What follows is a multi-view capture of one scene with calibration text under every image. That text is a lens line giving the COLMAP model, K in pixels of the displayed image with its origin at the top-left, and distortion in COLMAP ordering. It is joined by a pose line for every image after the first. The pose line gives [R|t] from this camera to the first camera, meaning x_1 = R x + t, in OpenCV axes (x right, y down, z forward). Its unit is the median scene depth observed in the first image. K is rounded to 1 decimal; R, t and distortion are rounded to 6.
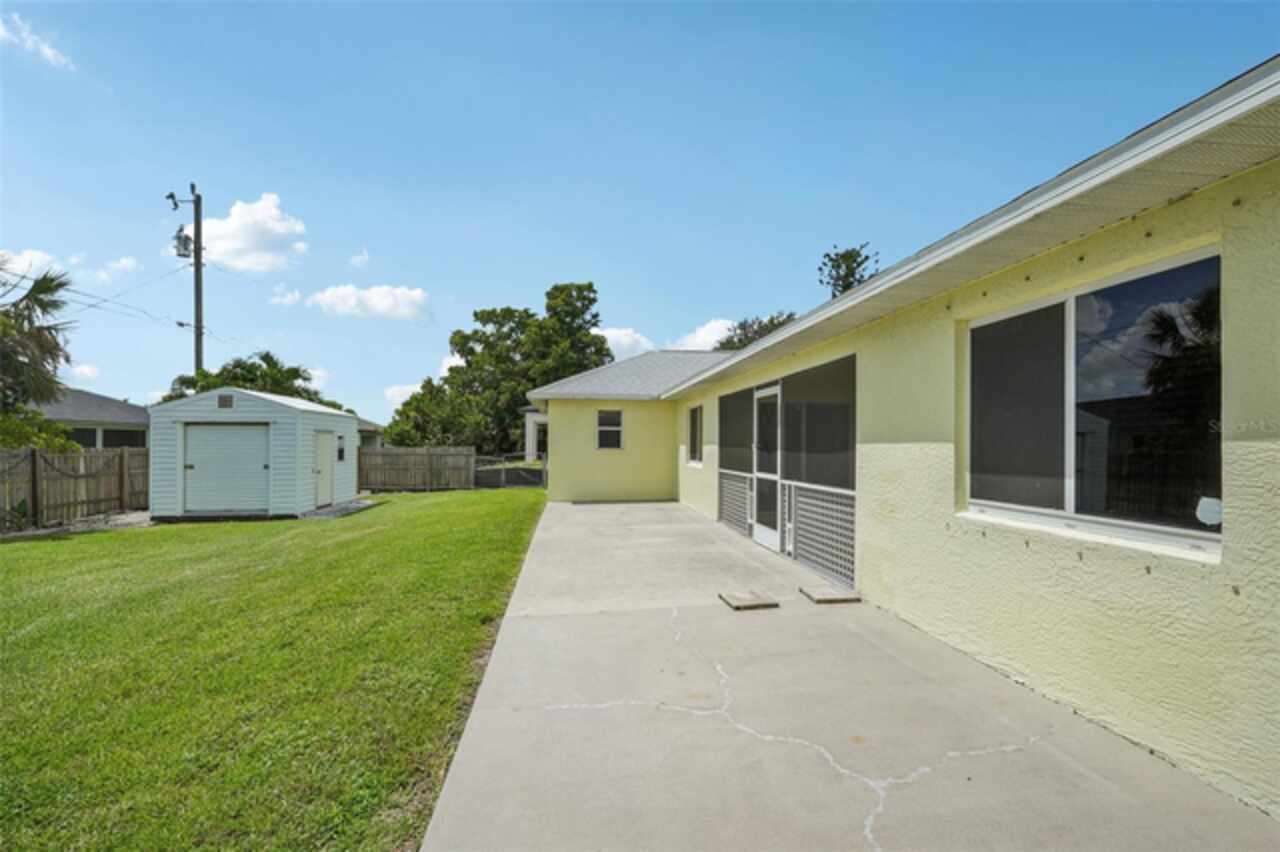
lens RADIAL K [[565.6, 0, 641.4], [0, 565.6, 435.1], [0, 0, 1]] dist [-0.010637, 0.003567]
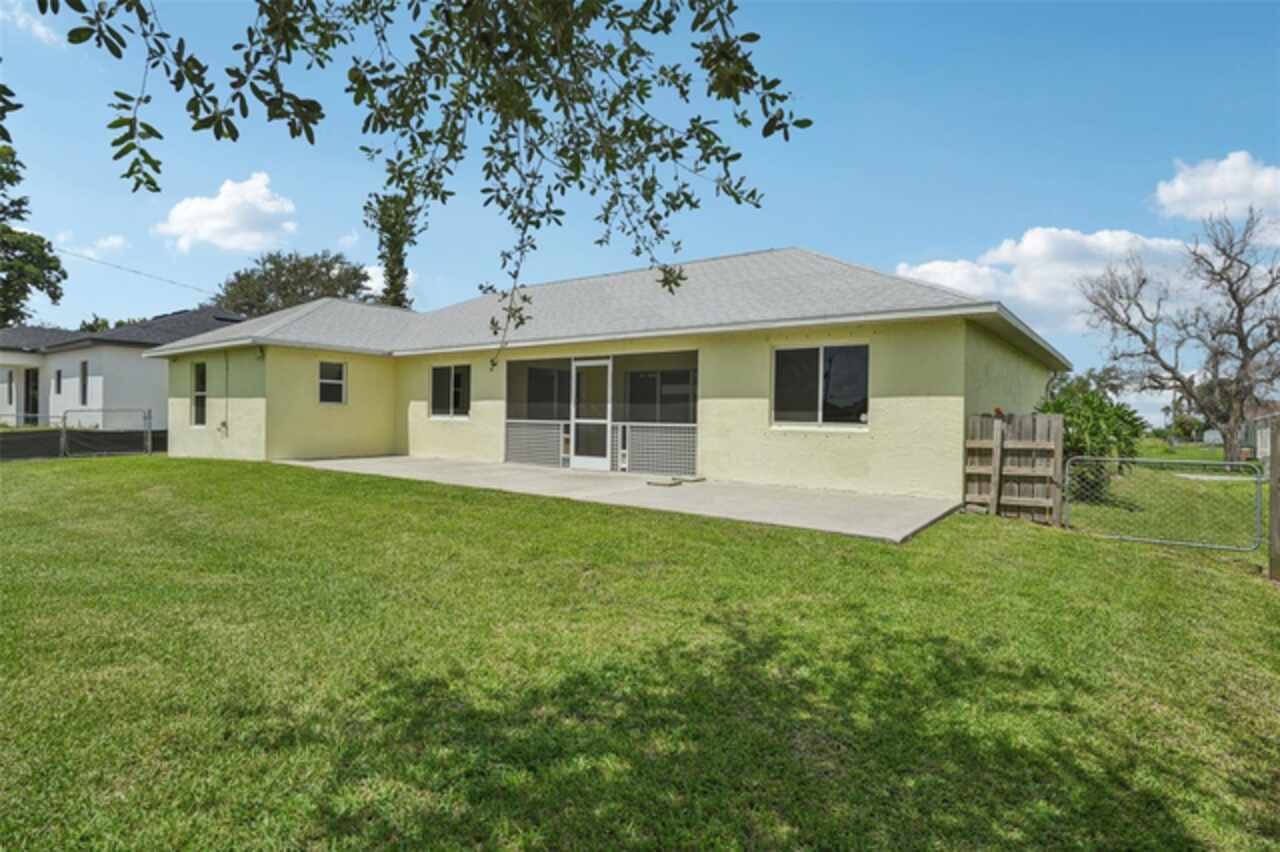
lens RADIAL K [[681.5, 0, 637.4], [0, 681.5, 423.6], [0, 0, 1]] dist [-0.021158, 0.000765]
pose [[0.693074, 0.003167, 0.720860, -0.894549], [-0.026830, 0.999411, 0.021405, 0.035388], [-0.720367, -0.034176, 0.692750, -0.271857]]
